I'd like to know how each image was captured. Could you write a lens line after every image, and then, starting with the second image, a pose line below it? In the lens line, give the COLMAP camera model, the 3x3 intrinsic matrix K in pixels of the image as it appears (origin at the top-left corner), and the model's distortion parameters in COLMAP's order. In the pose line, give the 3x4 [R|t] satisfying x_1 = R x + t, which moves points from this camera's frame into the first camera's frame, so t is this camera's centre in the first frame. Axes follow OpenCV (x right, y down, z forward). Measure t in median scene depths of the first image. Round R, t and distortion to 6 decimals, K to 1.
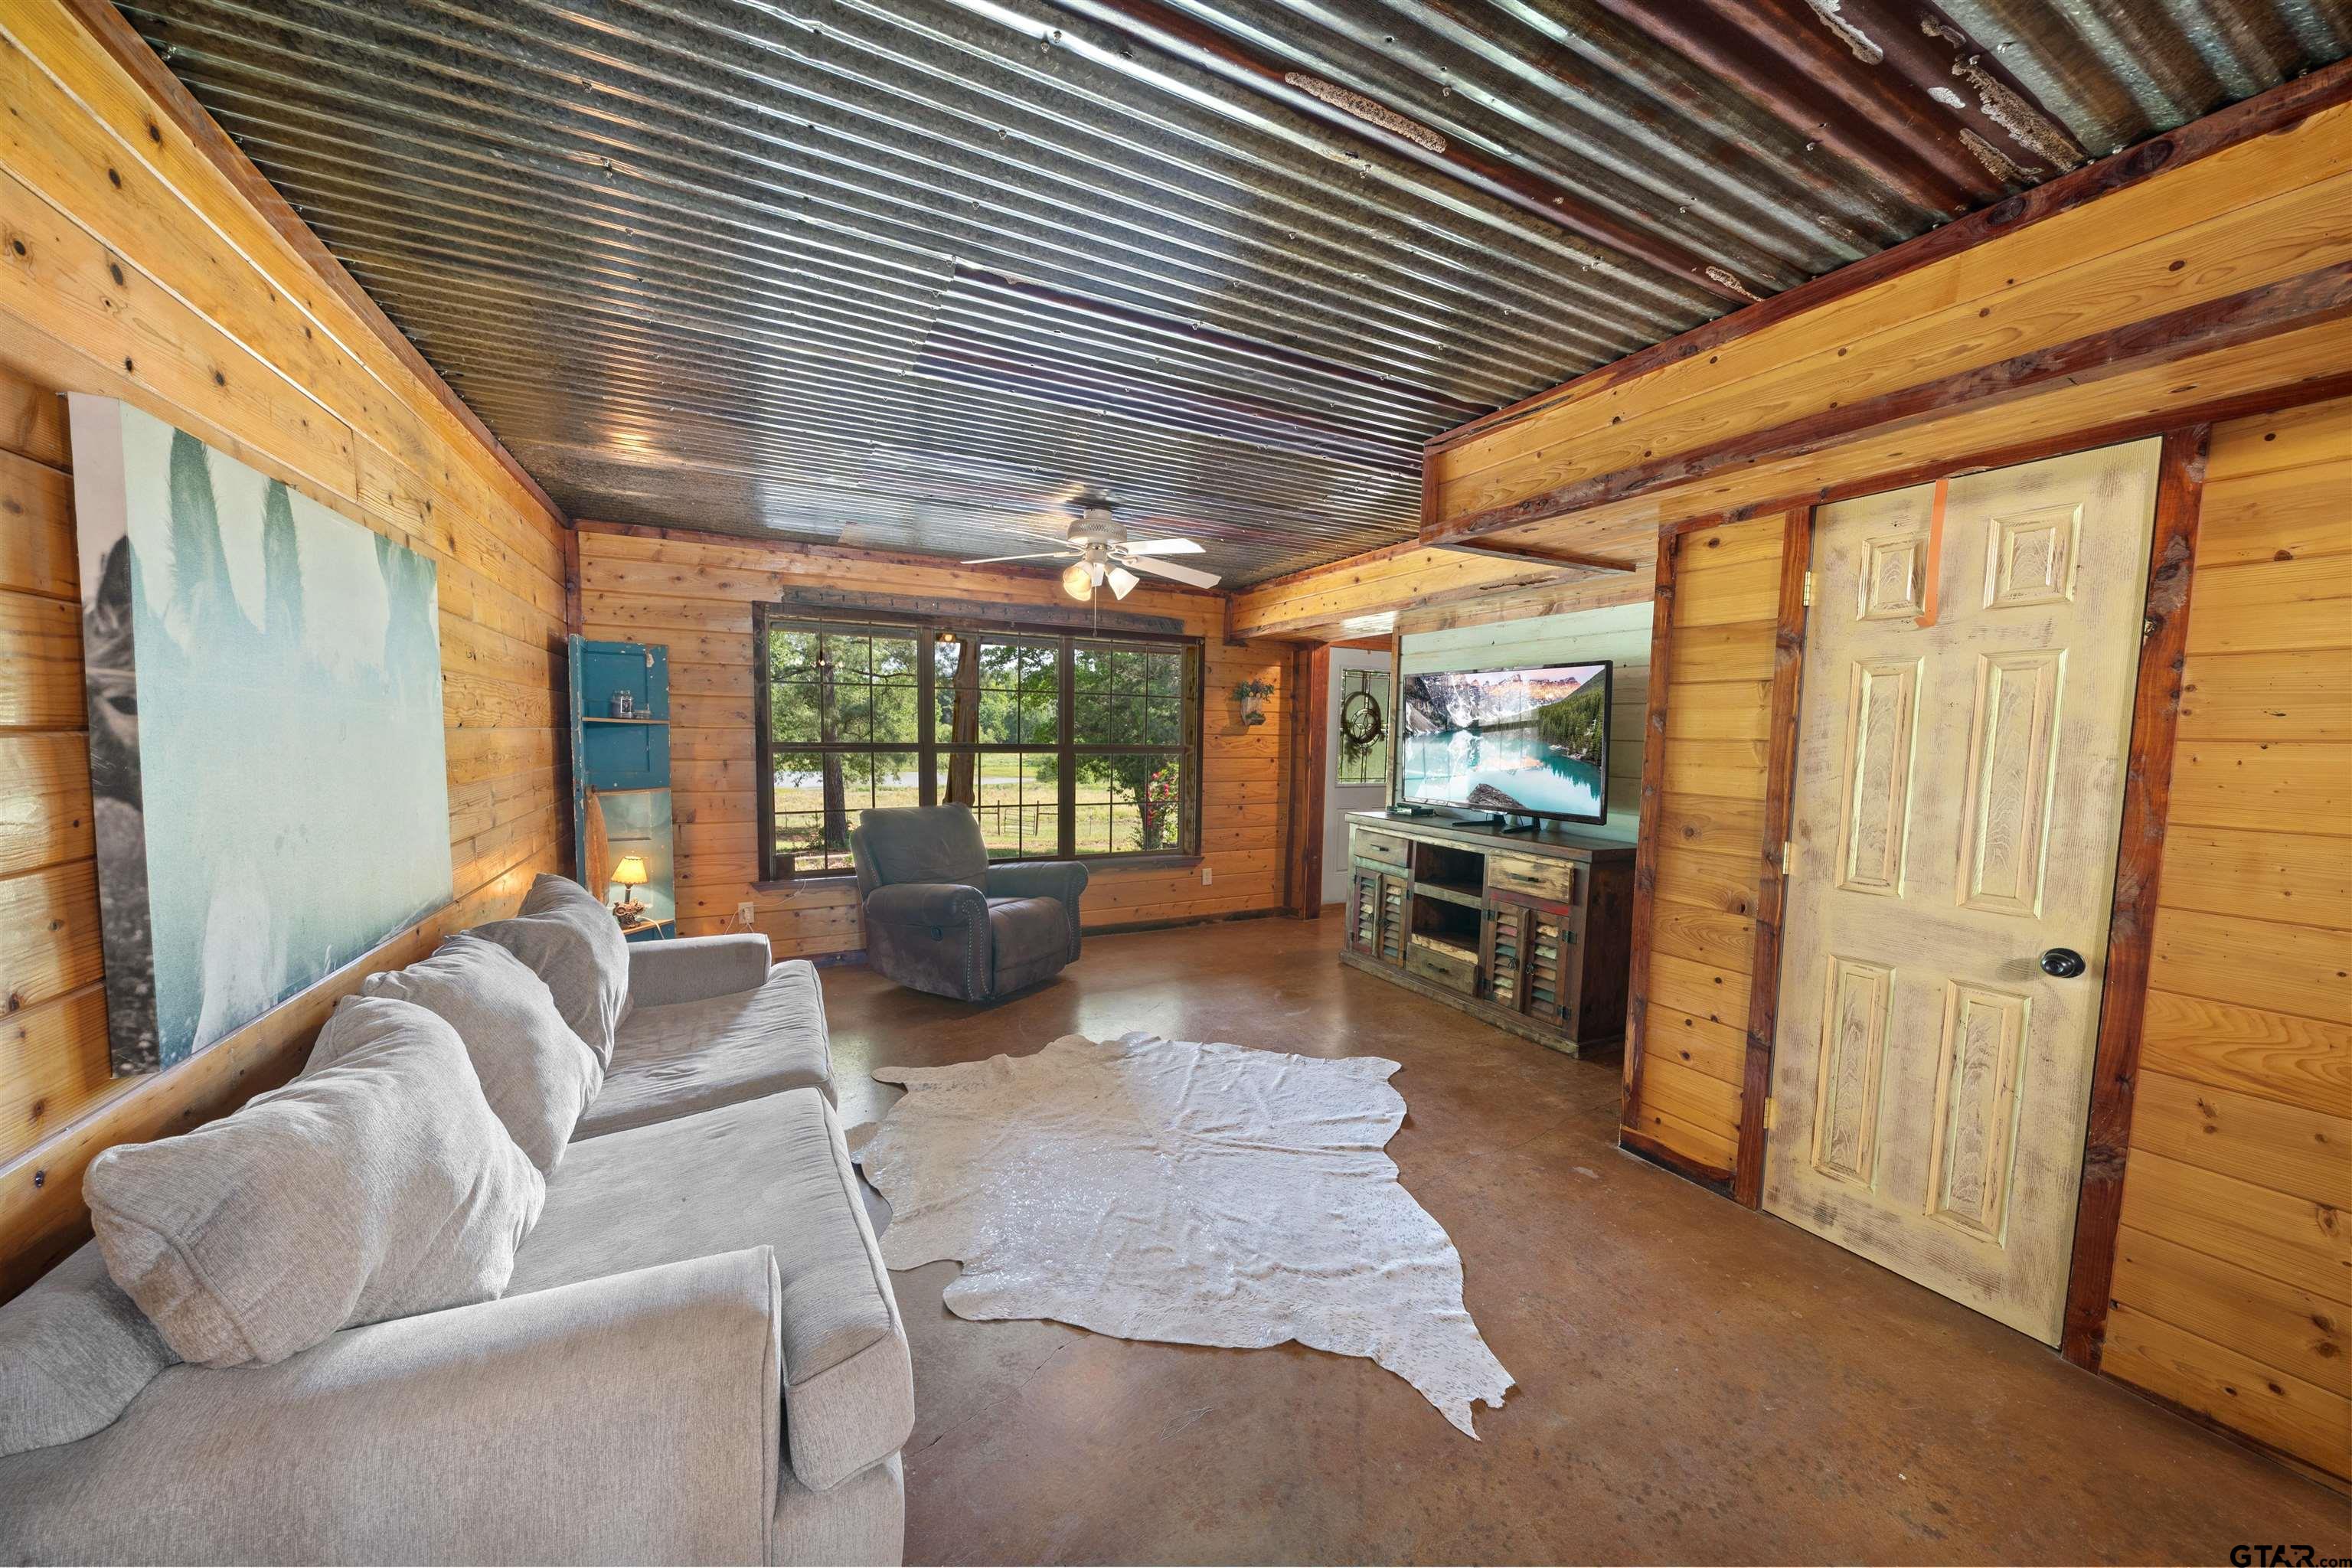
lens RADIAL K [[797.4, 0, 1162.3], [0, 797.4, 793.9], [0, 0, 1]] dist [-0.001402, -0.000061]
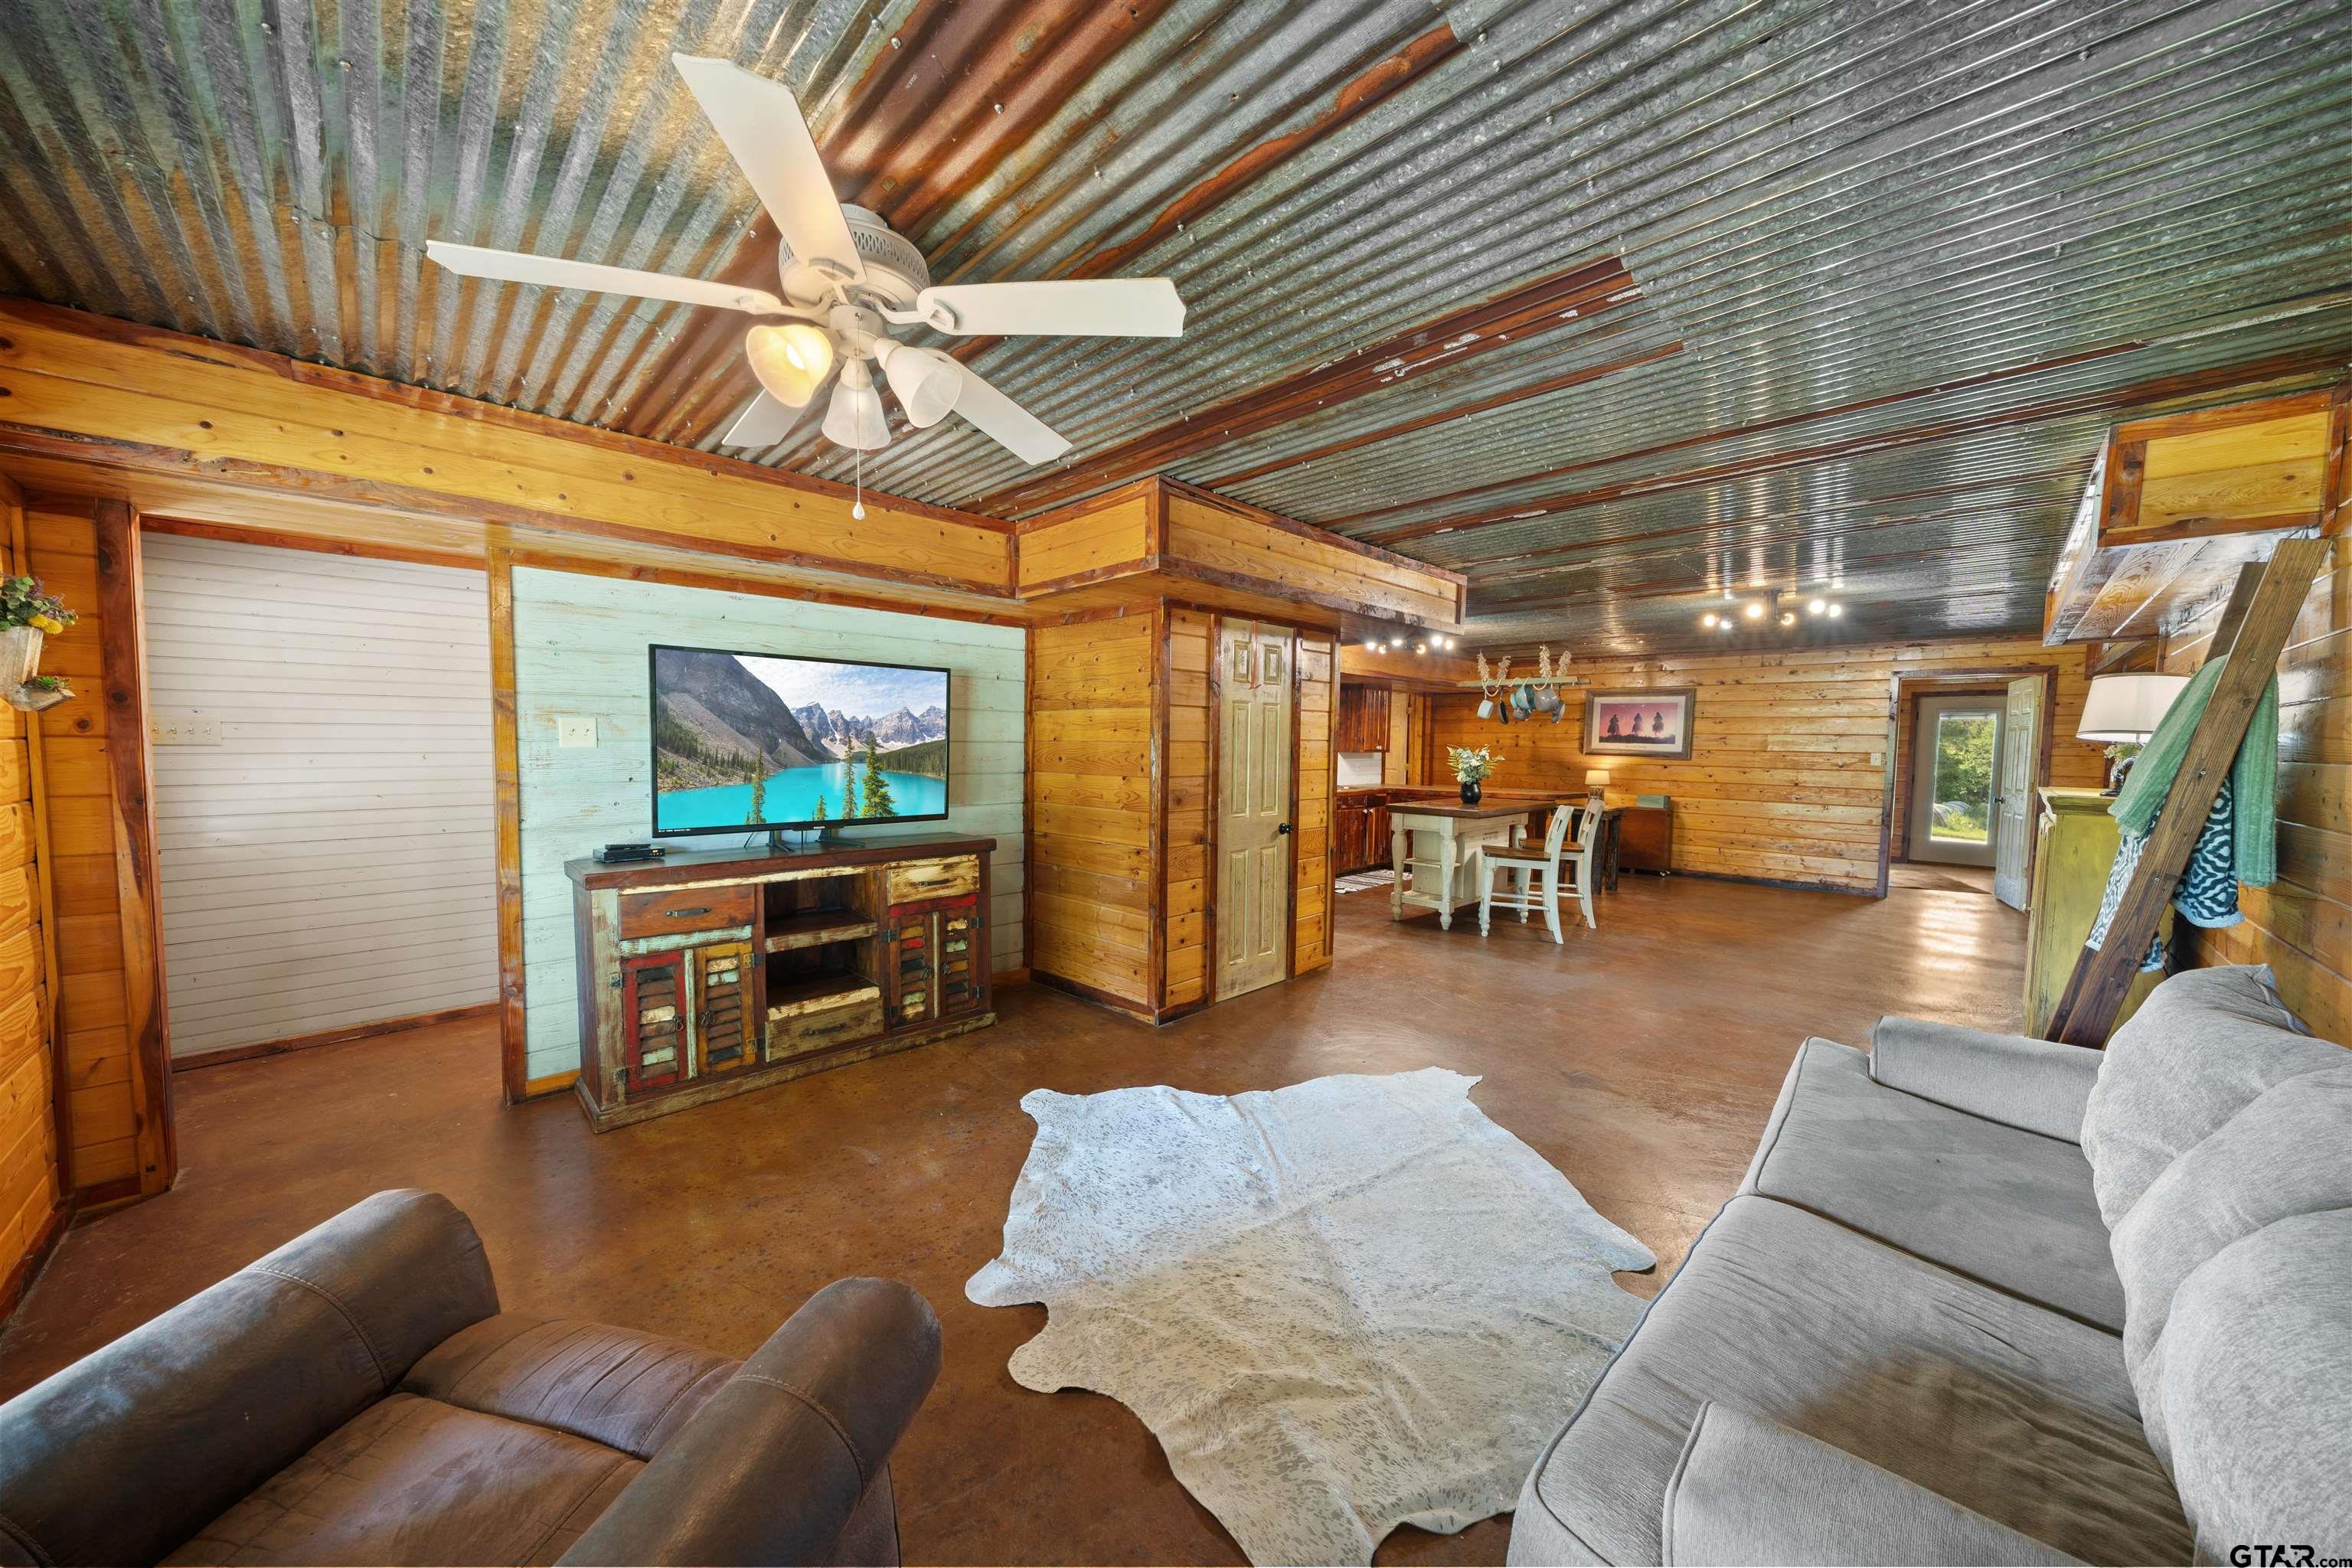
lens RADIAL K [[803.3, 0, 1162.5], [0, 803.3, 794.5], [0, 0, 1]] dist [-0.004089, -0.000137]
pose [[-0.299133, -0.080860, 0.950779, -0.575602], [0.059250, 0.992906, 0.103084, -0.089590], [-0.952370, 0.087169, -0.292220, 1.029077]]
